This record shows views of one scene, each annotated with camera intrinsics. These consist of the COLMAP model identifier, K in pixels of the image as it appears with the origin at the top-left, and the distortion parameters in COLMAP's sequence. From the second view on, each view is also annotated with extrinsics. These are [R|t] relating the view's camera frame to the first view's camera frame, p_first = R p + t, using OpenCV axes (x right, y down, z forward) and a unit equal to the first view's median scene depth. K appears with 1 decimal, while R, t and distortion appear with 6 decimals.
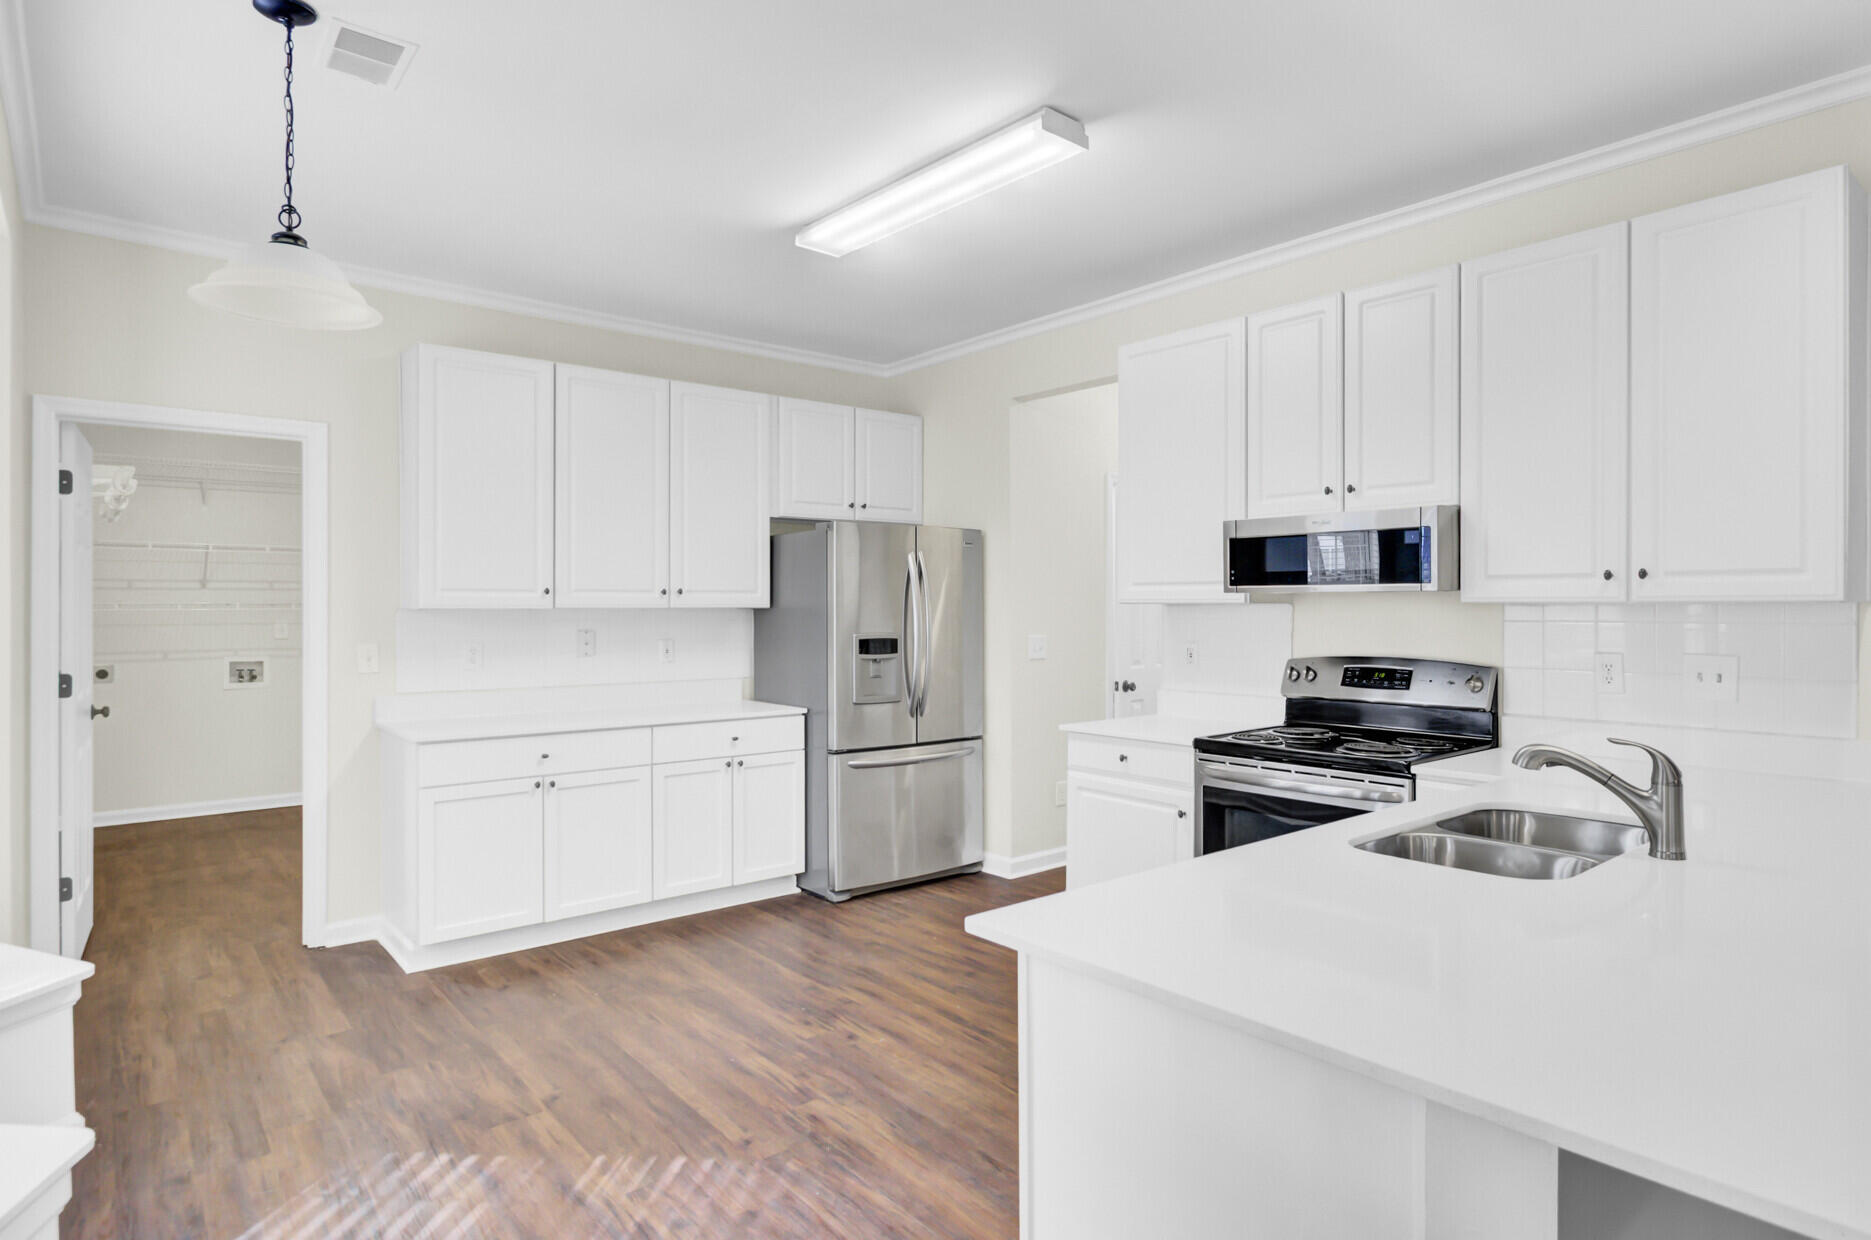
lens RADIAL K [[1030.5, 0, 946.5], [0, 1030.5, 615.3], [0, 0, 1]] dist [-0.002940, -0.000130]
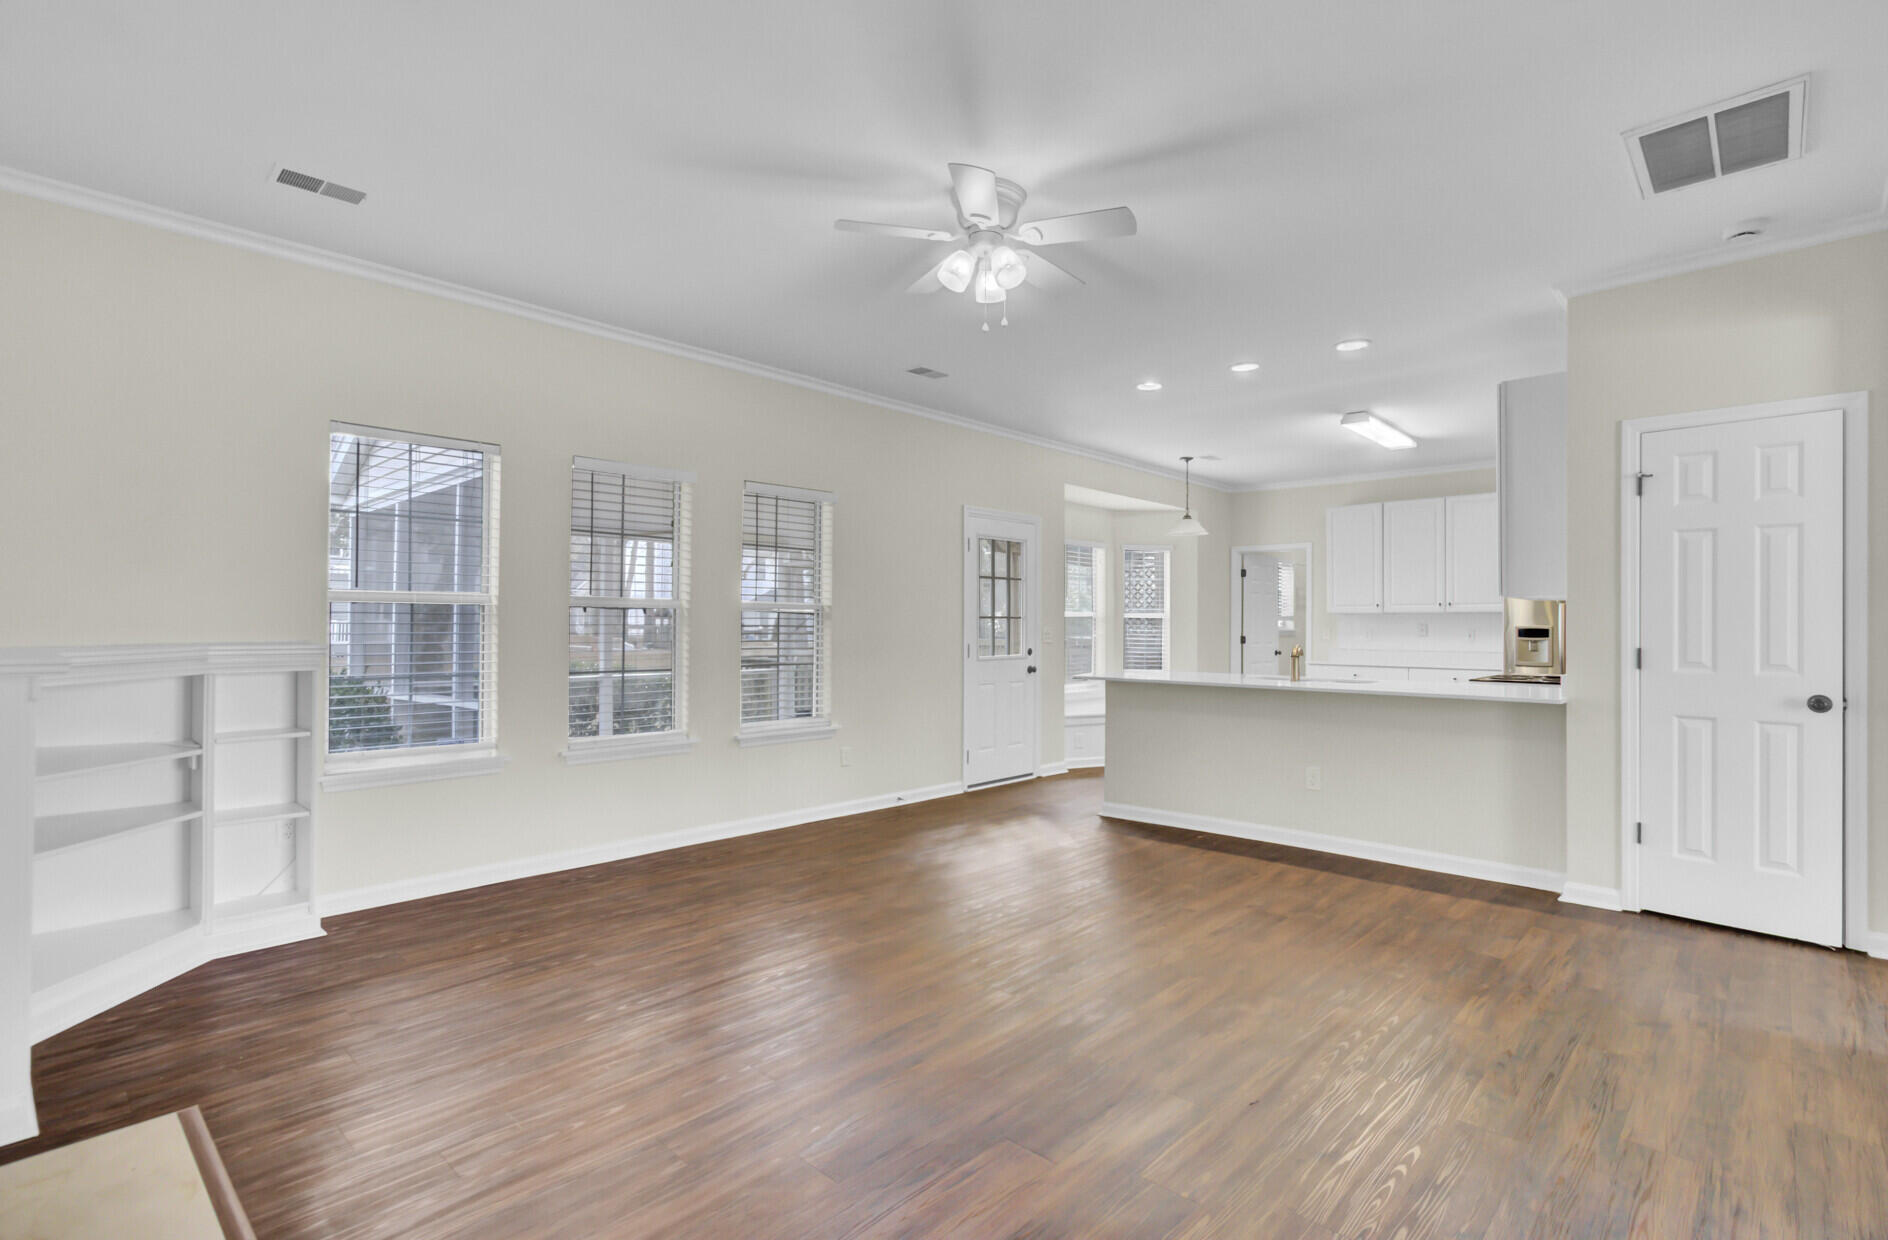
lens RADIAL K [[896.2, 0, 952.0], [0, 896.2, 612.9], [0, 0, 1]] dist [-0.002325, -0.000239]
pose [[0.131757, -0.012401, -0.991204, 1.688957], [-0.011858, 0.999830, -0.014085, 0.037690], [0.991211, 0.013610, 0.131588, -0.212907]]
